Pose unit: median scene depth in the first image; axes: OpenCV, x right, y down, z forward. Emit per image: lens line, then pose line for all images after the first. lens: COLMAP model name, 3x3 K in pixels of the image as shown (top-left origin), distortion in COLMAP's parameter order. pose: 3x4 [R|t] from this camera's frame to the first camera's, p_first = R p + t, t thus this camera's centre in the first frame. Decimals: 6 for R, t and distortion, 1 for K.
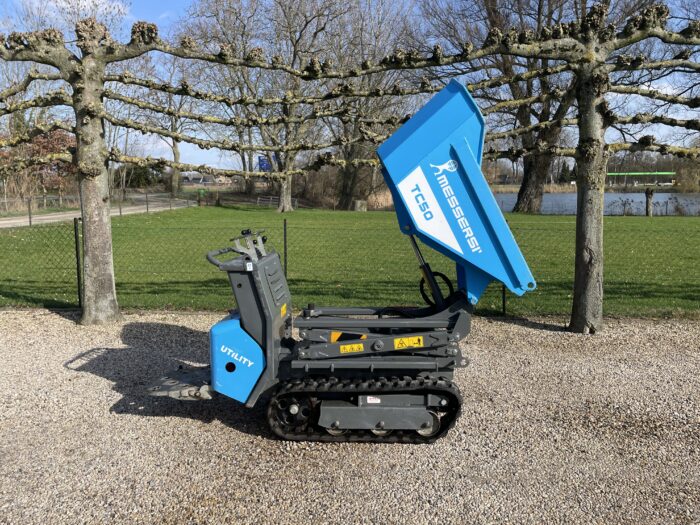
lens RADIAL K [[526.3, 0, 351.2], [0, 526.3, 249.9], [0, 0, 1]] dist [0.091111, -0.115642]
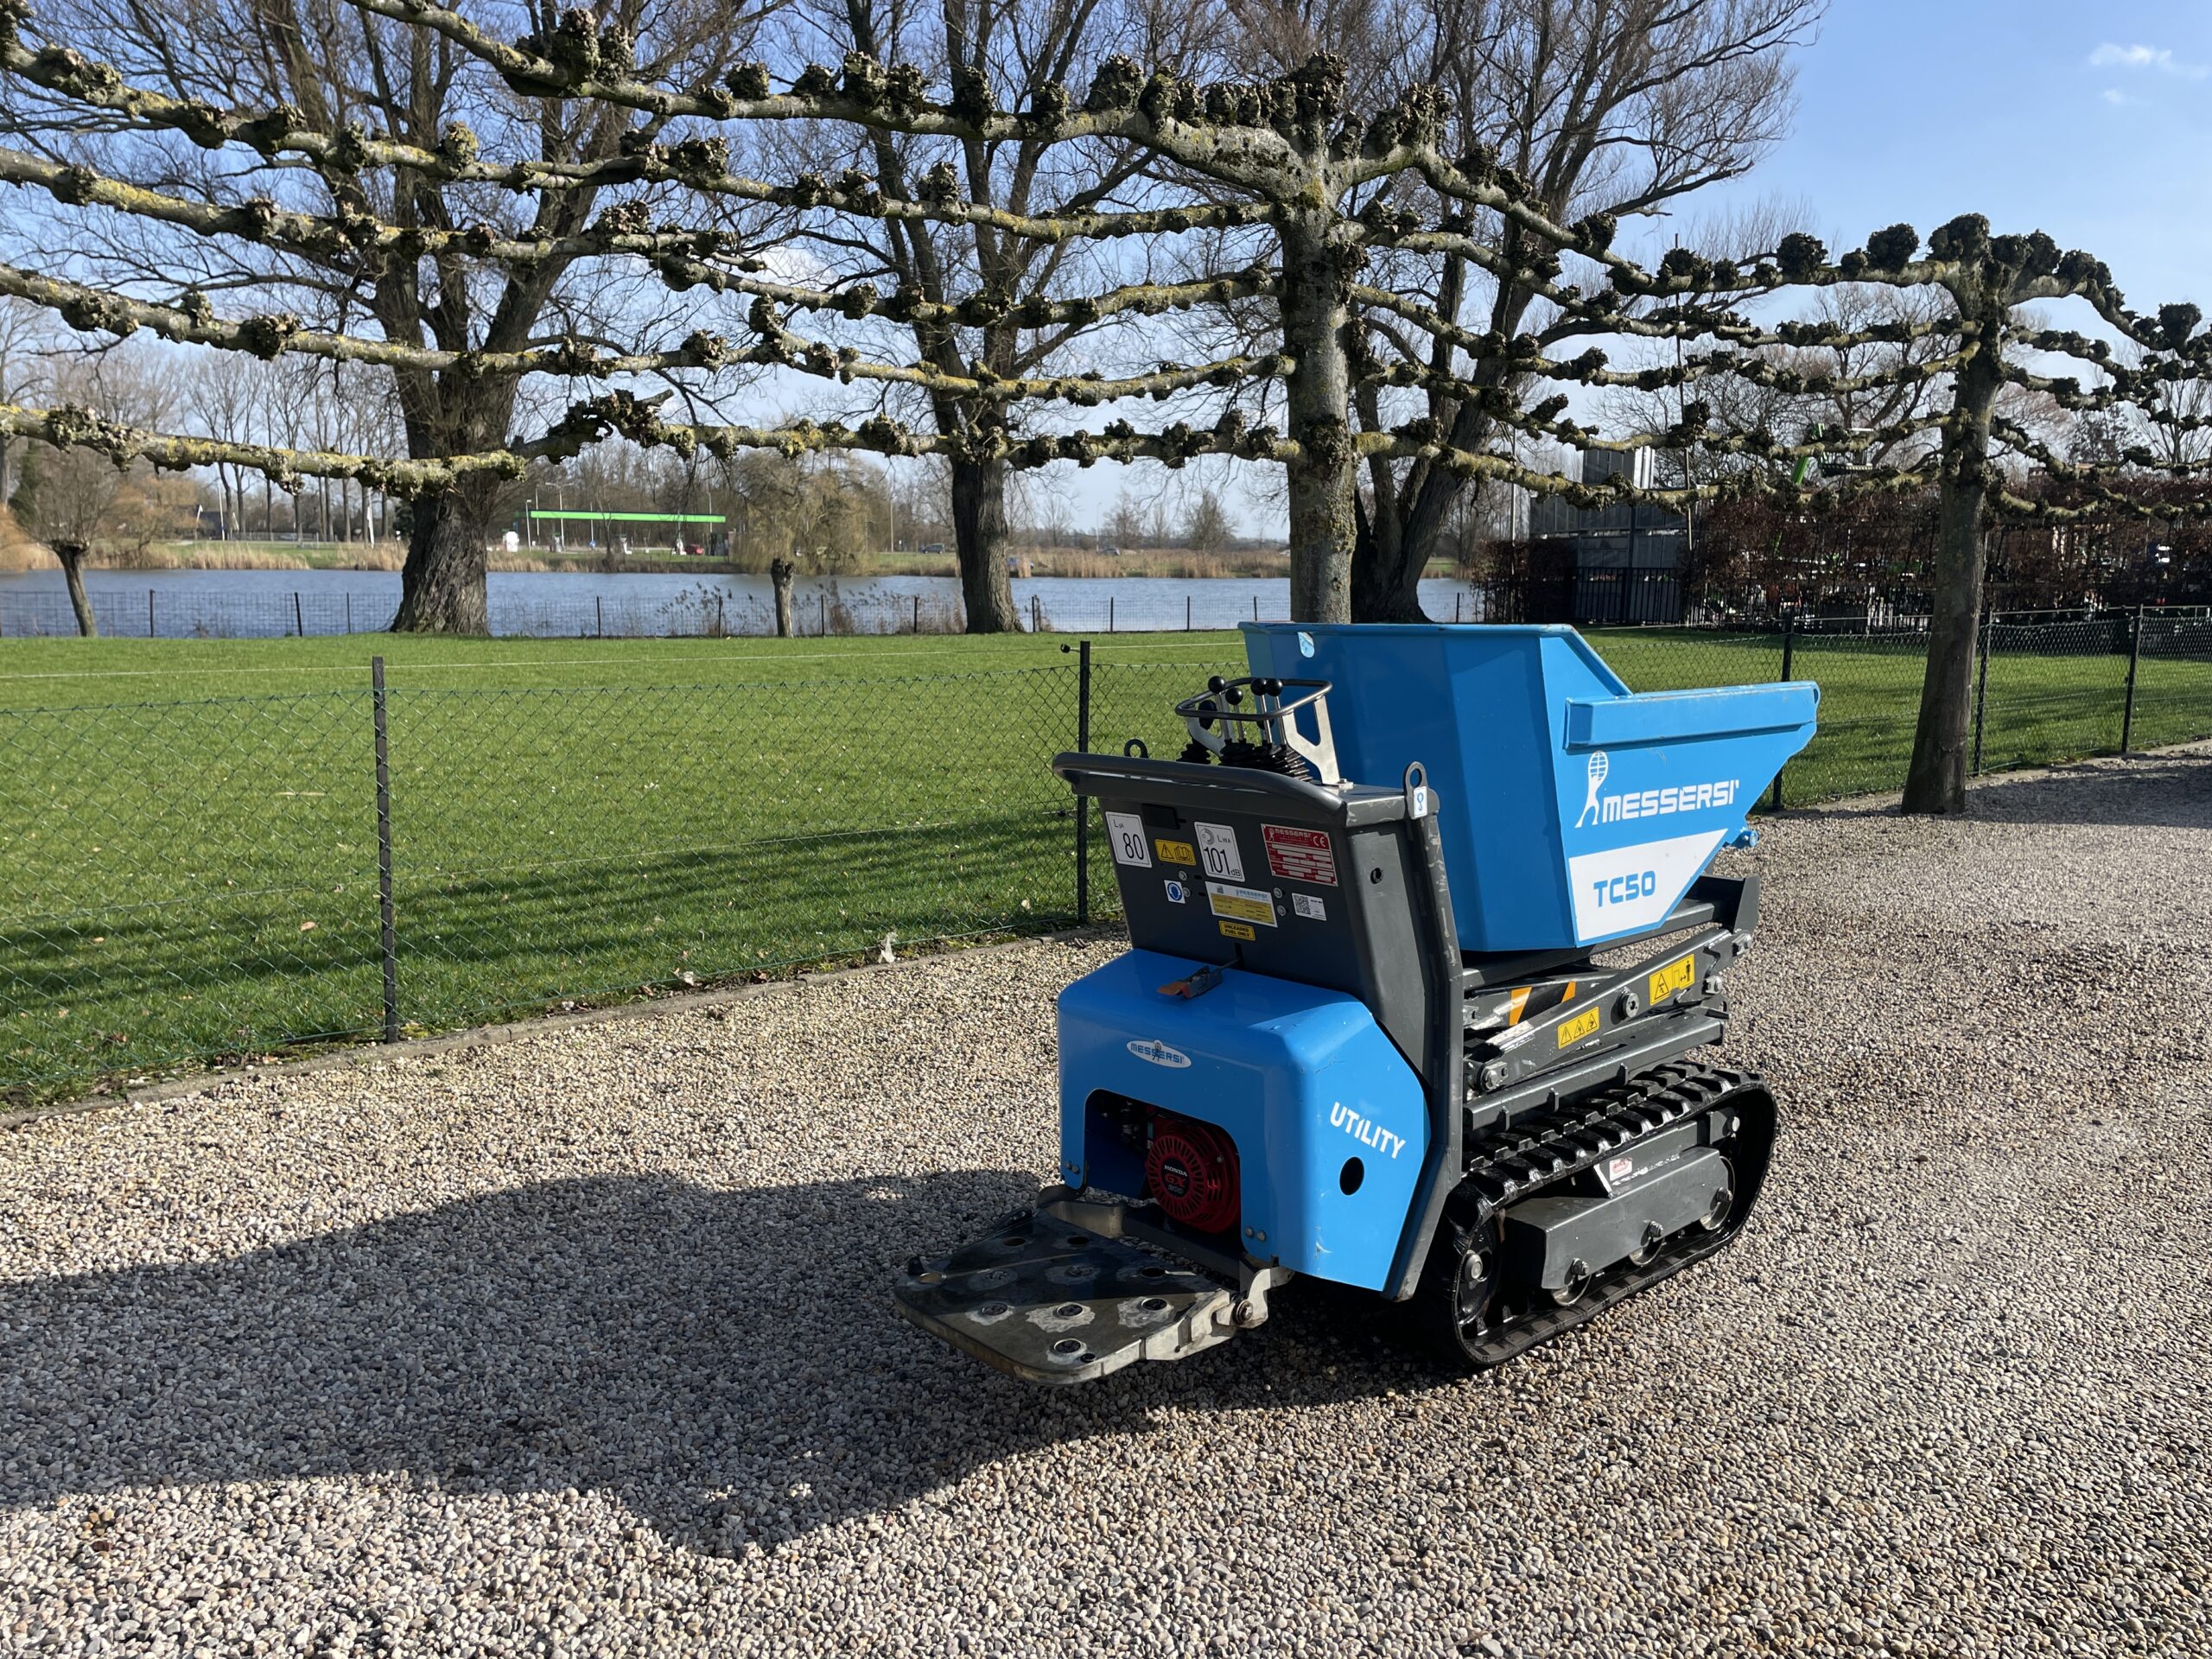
lens RADIAL K [[1664.2, 0, 1118.5], [0, 1664.2, 801.2], [0, 0, 1]] dist [0.091191, -0.118080]
pose [[0.712862, -0.091380, 0.695325, -0.491303], [0.070941, 0.995785, 0.058136, -0.016605], [-0.697707, 0.007884, 0.716340, 0.253021]]
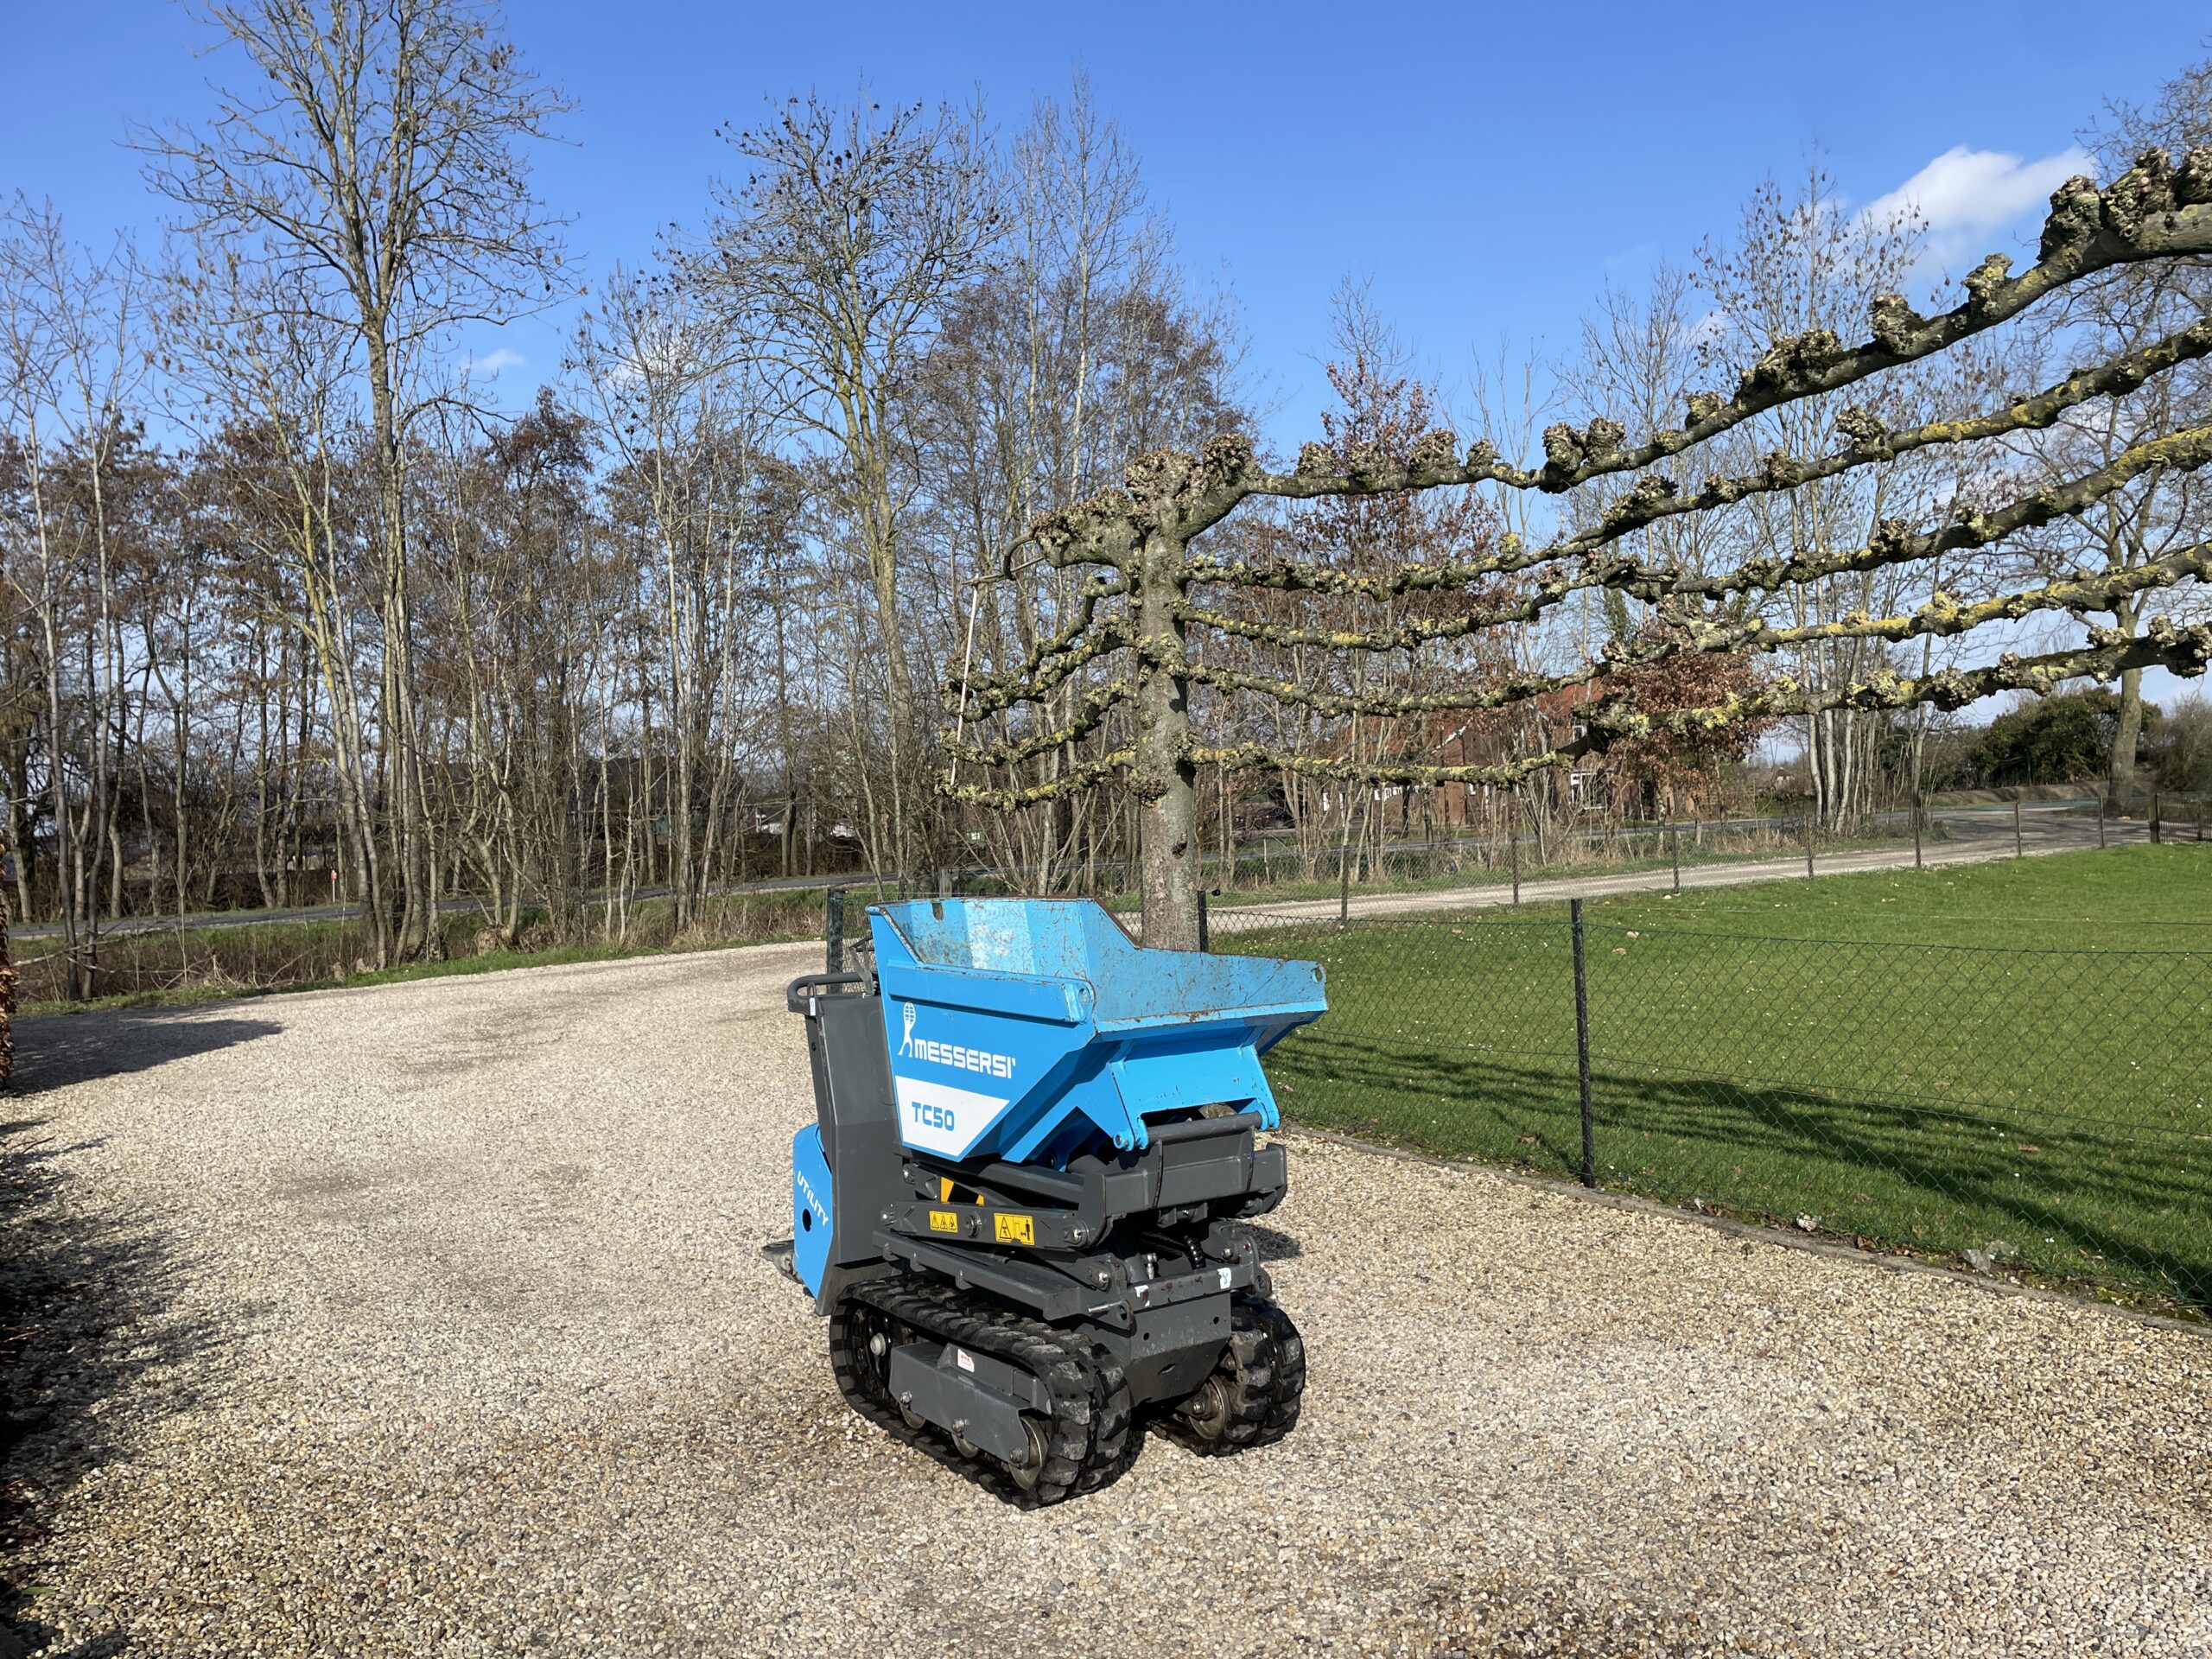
lens RADIAL K [[1660.6, 0, 1116.1], [0, 1660.6, 826.4], [0, 0, 1]] dist [0.094035, -0.118849]
pose [[0.606954, -0.022874, -0.794408, 0.619301], [-0.050906, 0.996414, -0.067585, -0.022340], [0.793105, 0.081461, 0.603613, 0.158677]]
